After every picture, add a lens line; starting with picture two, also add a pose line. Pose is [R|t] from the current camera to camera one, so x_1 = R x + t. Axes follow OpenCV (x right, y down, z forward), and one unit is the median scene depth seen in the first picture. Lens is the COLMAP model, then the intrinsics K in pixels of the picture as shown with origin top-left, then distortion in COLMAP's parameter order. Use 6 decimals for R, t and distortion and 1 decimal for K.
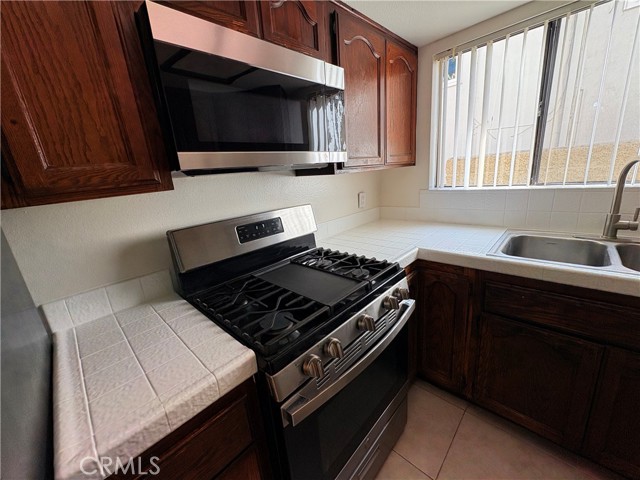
lens RADIAL K [[253.0, 0, 323.8], [0, 253.0, 241.2], [0, 0, 1]] dist [0.000202, -0.000928]
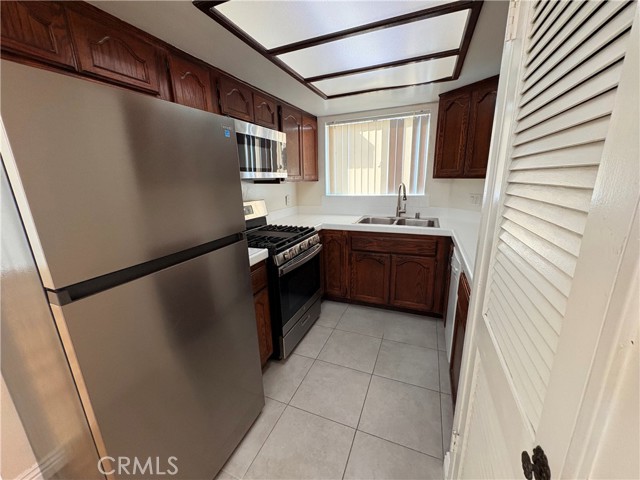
lens RADIAL K [[253.0, 0, 320.2], [0, 253.0, 238.4], [0, 0, 1]] dist [0.000202, -0.000928]
pose [[0.934210, -0.023863, 0.355926, -0.372015], [0.041401, 0.998270, -0.041738, 0.245909], [-0.354314, 0.053728, 0.933582, -0.890726]]
